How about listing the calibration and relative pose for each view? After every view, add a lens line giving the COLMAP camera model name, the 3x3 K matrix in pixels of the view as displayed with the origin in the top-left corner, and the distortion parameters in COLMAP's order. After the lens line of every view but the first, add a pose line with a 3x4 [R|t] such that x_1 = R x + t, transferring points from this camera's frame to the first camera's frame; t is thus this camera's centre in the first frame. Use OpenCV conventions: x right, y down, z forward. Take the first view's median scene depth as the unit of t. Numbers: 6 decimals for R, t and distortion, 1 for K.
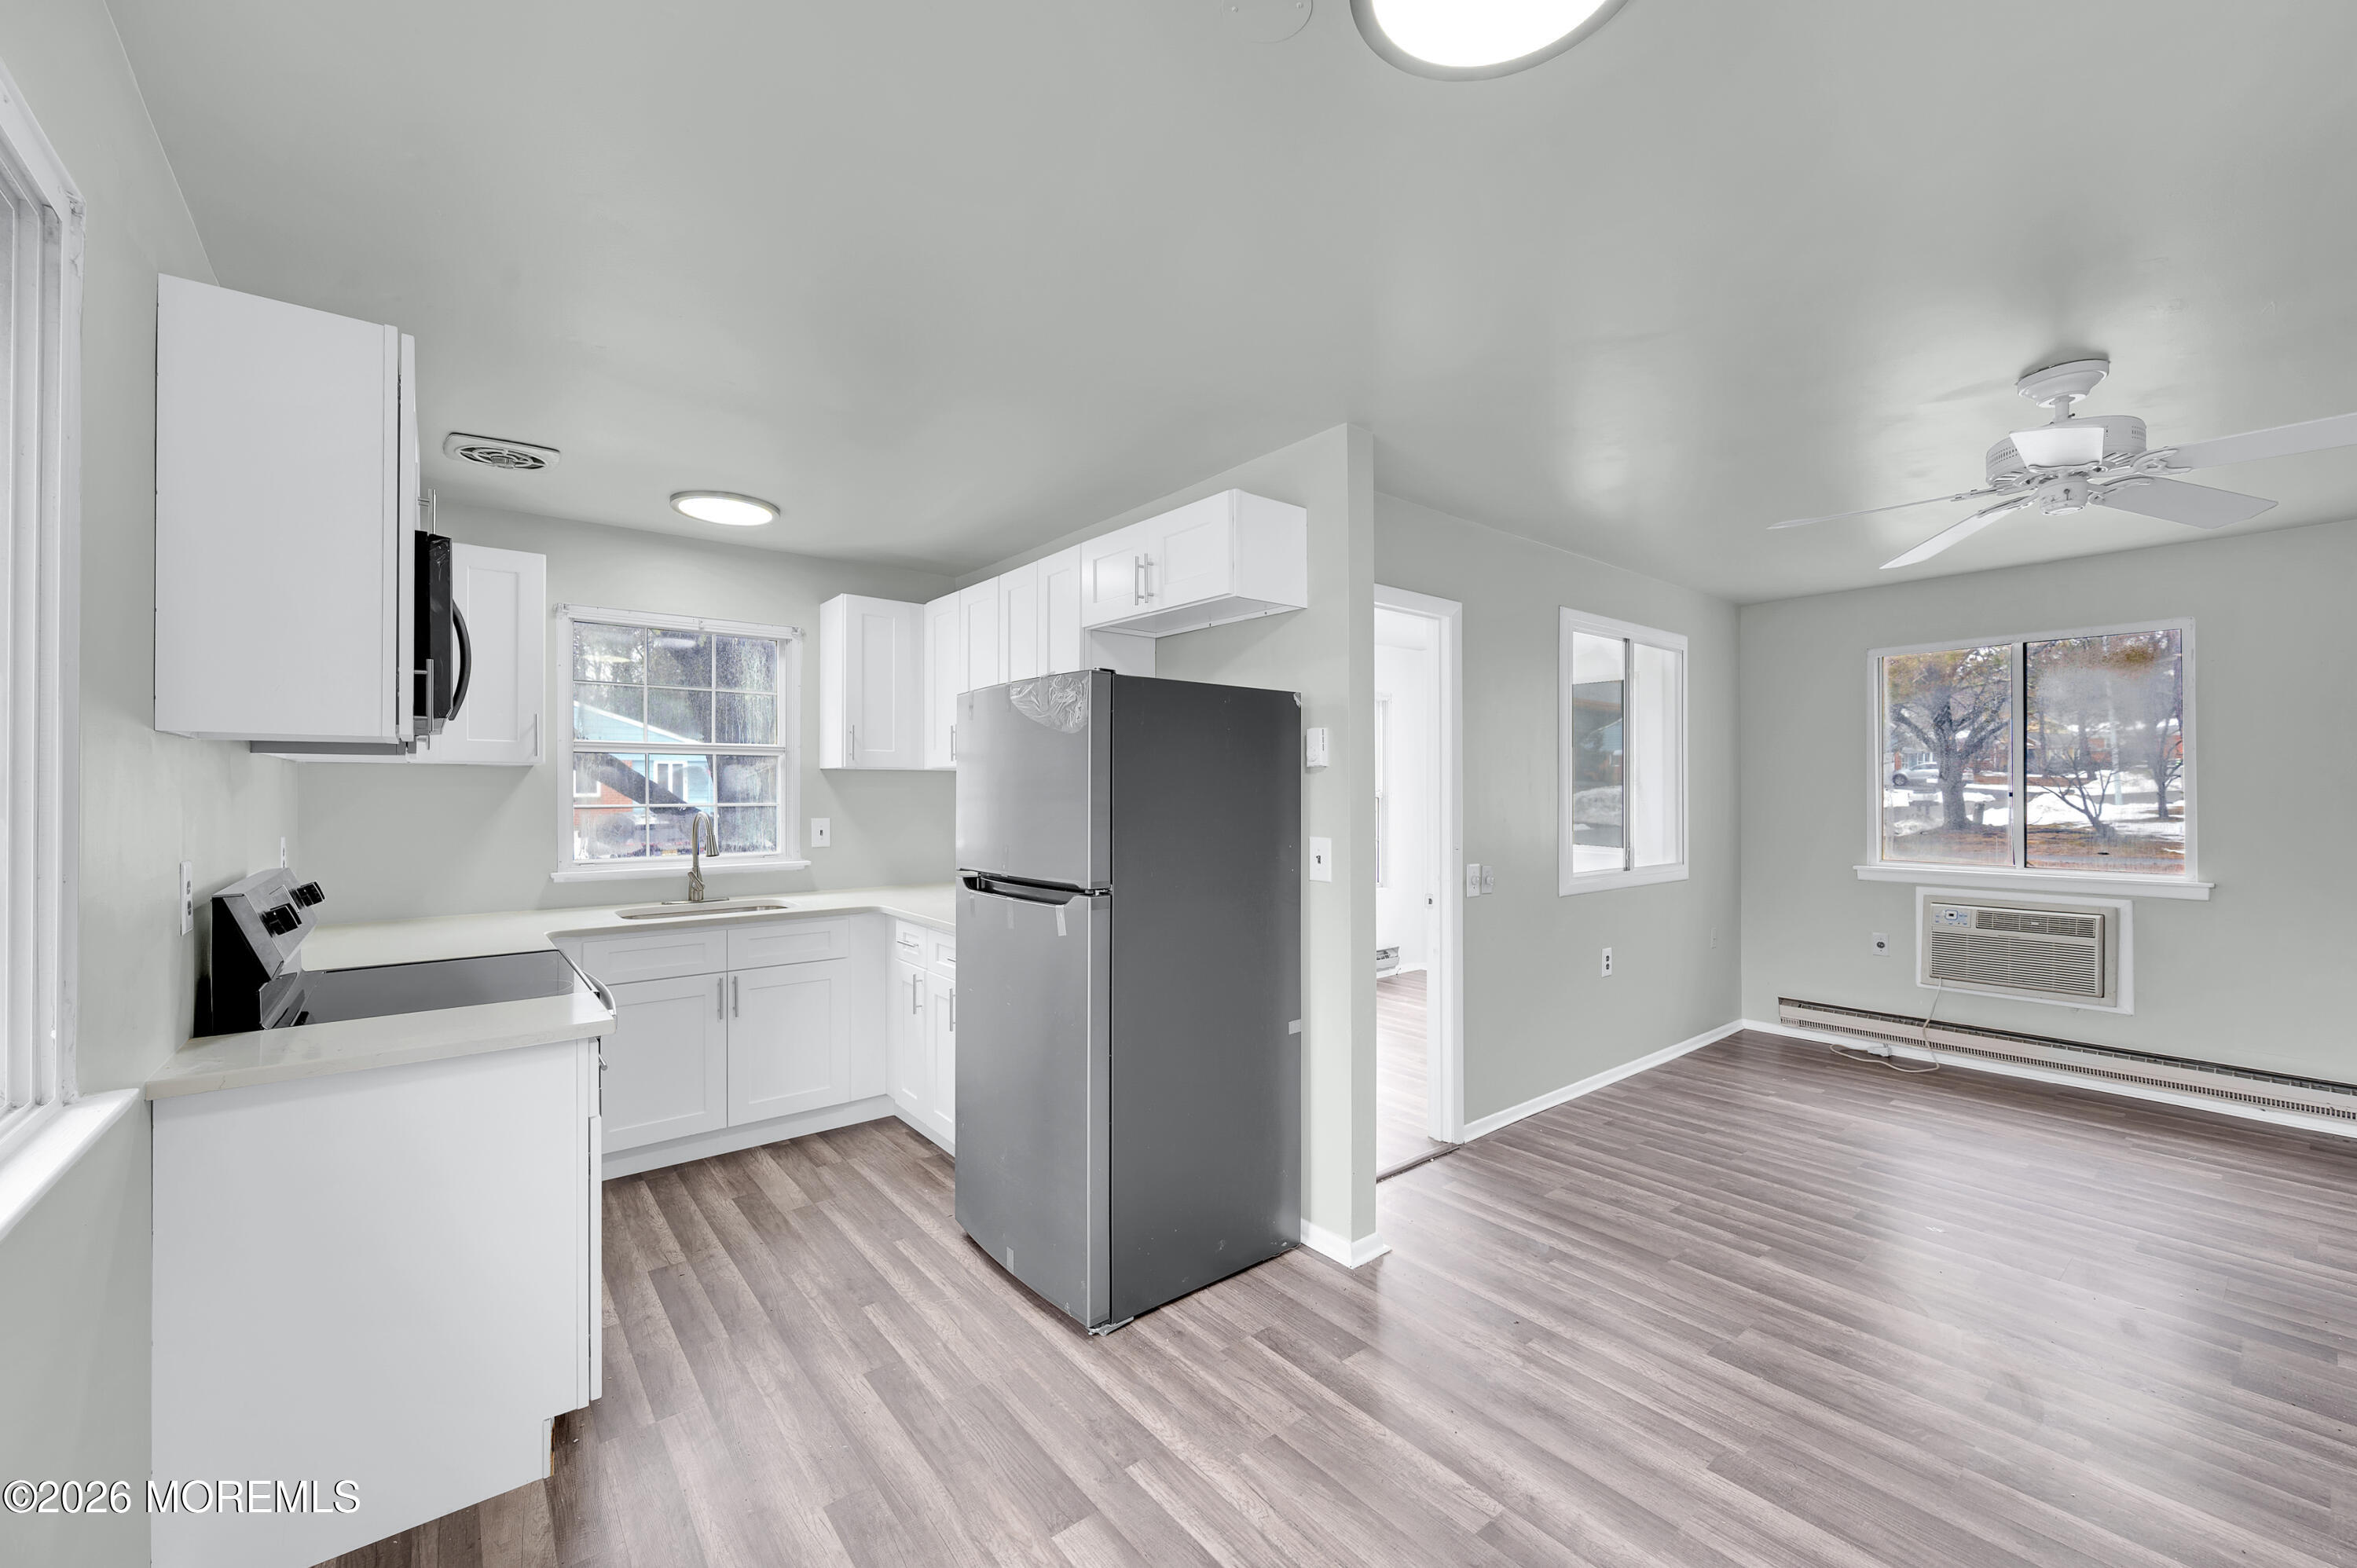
lens RADIAL K [[933.3, 0, 1180.0], [0, 933.3, 783.5], [0, 0, 1]] dist [0.001143, 0.000404]
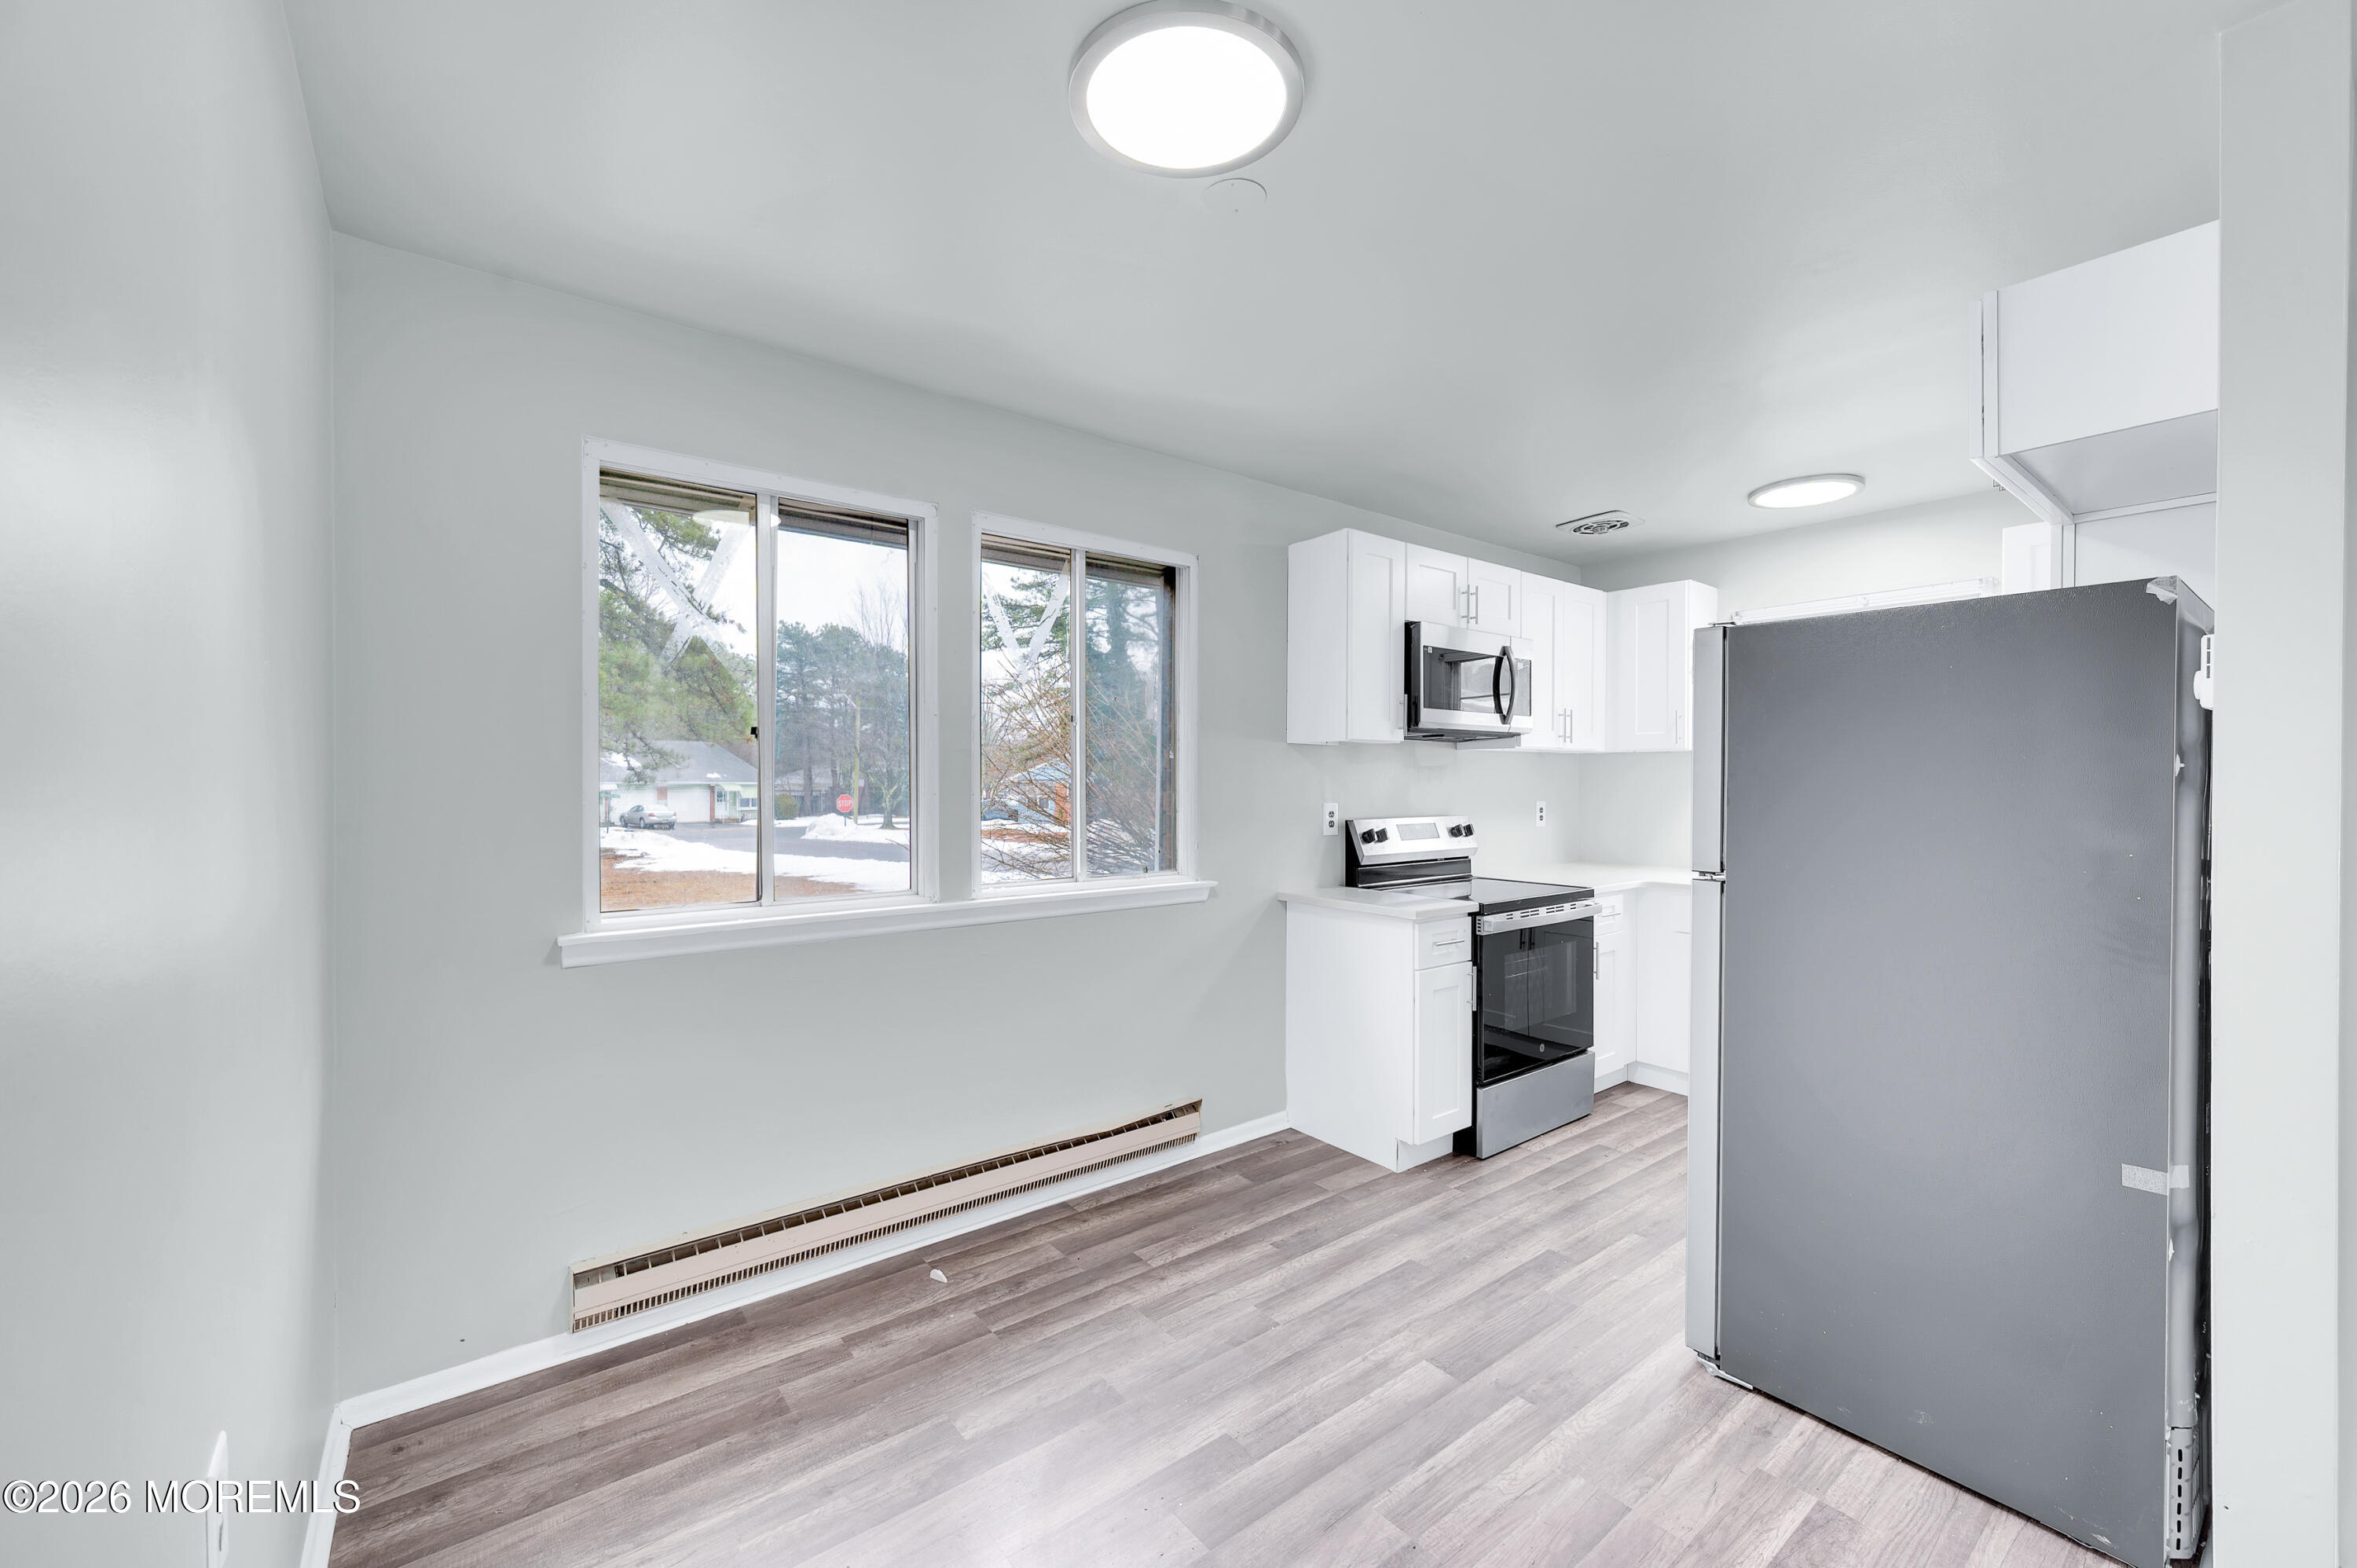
lens RADIAL K [[933.3, 0, 1180.0], [0, 933.3, 783.5], [0, 0, 1]] dist [0.001143, 0.000404]
pose [[-0.019823, 0.004695, -0.999792, 0.604599], [0.006064, 0.999971, 0.004575, 0.015244], [0.999785, -0.005972, -0.019851, 0.381003]]
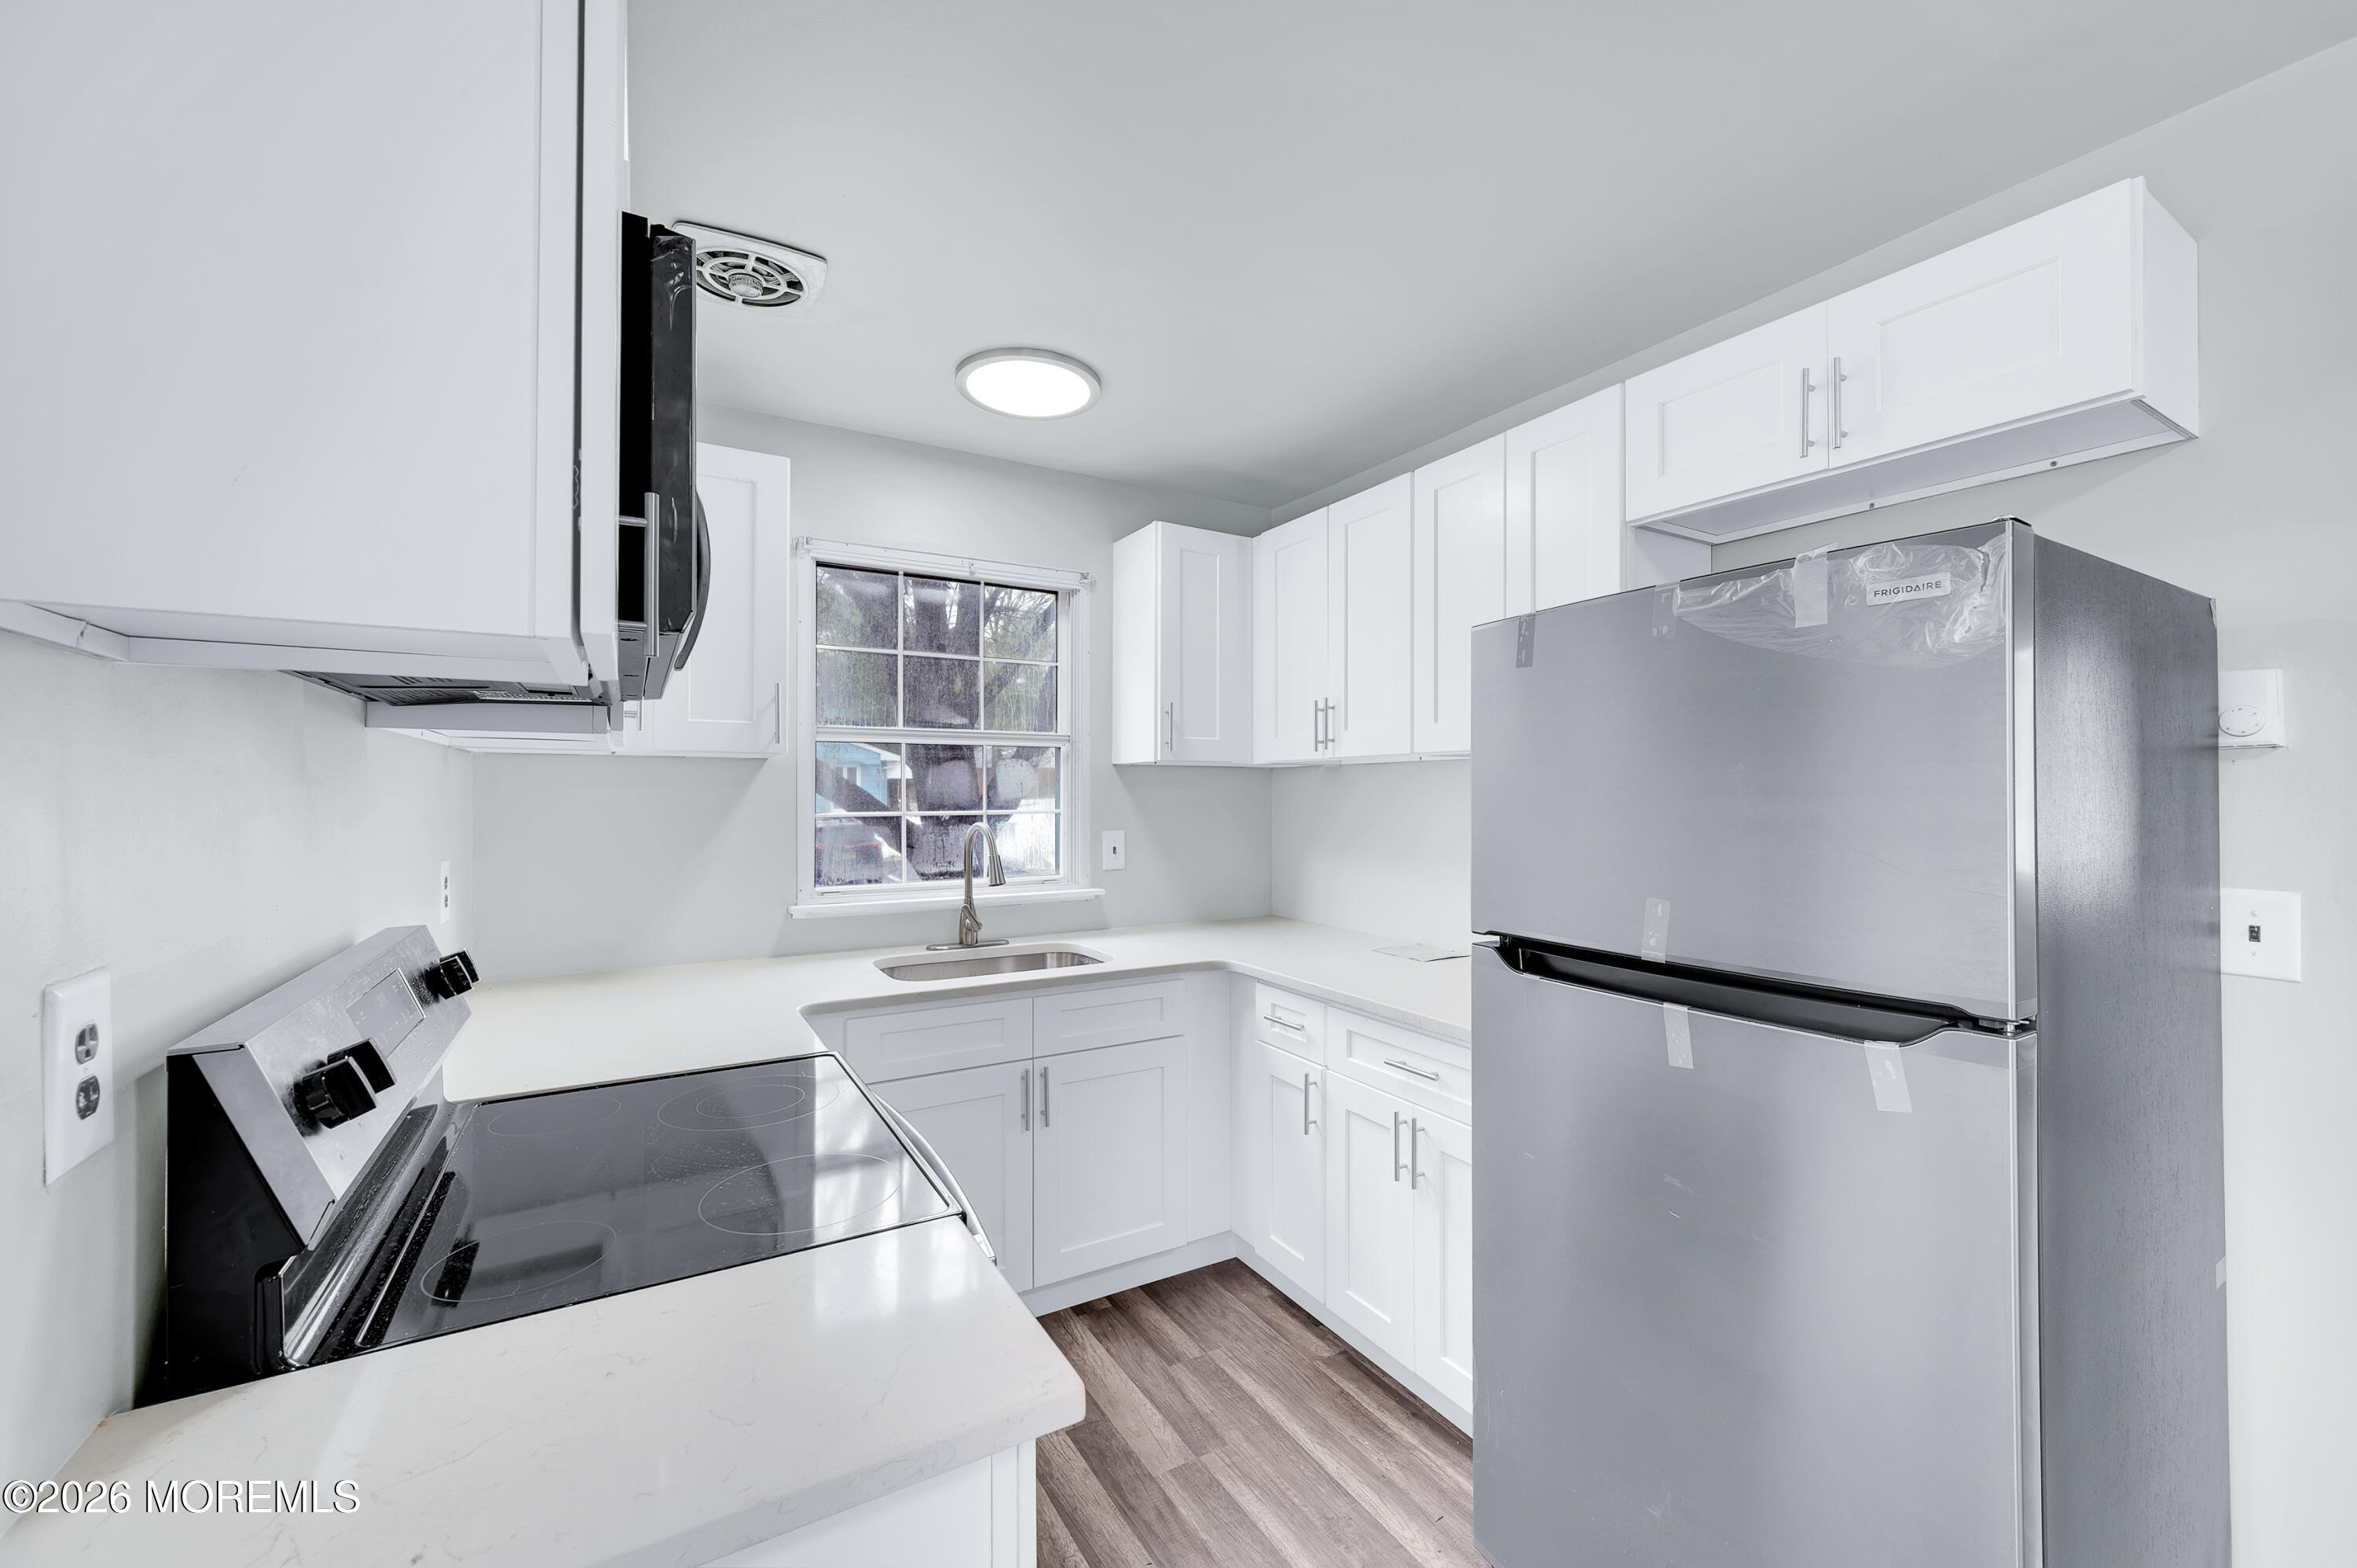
lens RADIAL K [[925.1, 0, 1178.5], [0, 925.1, 784.0], [0, 0, 1]] dist [-0.000284, -0.000290]
pose [[0.989586, 0.000821, -0.143940, -0.309460], [-0.001285, 0.999994, -0.003131, 0.002949], [0.143937, 0.003283, 0.989581, 0.378798]]
